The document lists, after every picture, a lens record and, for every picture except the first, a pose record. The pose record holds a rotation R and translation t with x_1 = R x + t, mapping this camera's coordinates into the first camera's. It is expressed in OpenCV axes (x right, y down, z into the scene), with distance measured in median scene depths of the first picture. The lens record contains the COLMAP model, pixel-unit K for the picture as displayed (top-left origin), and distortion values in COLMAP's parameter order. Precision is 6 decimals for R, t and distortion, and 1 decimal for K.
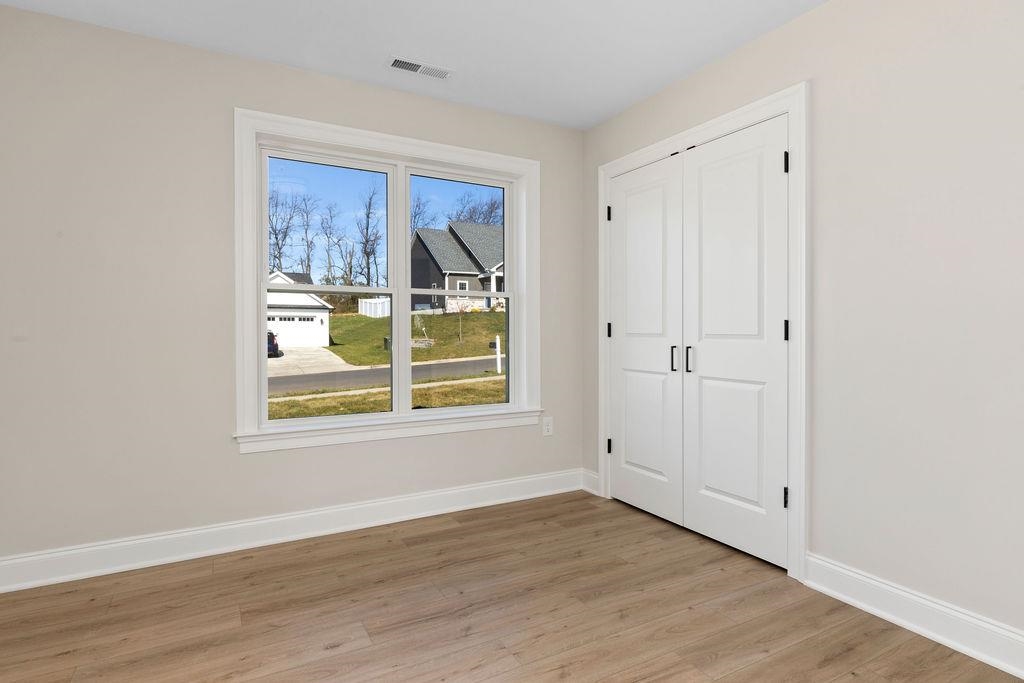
lens RADIAL K [[542.6, 0, 502.7], [0, 542.6, 335.7], [0, 0, 1]] dist [0.001973, 0.000228]
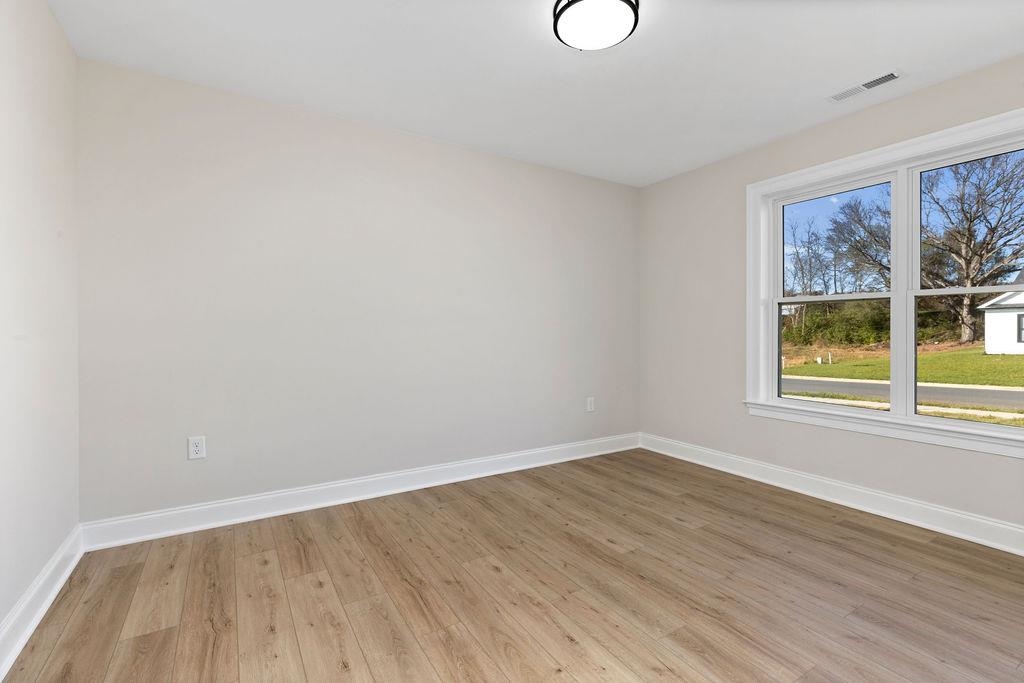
lens RADIAL K [[450.9, 0, 510.9], [0, 450.9, 335.2], [0, 0, 1]] dist [-0.000621, -0.000245]
pose [[0.054486, 0.011038, -0.998454, 0.723008], [-0.013651, 0.999854, 0.010308, -0.005301], [0.998421, 0.013068, 0.054628, 0.269592]]
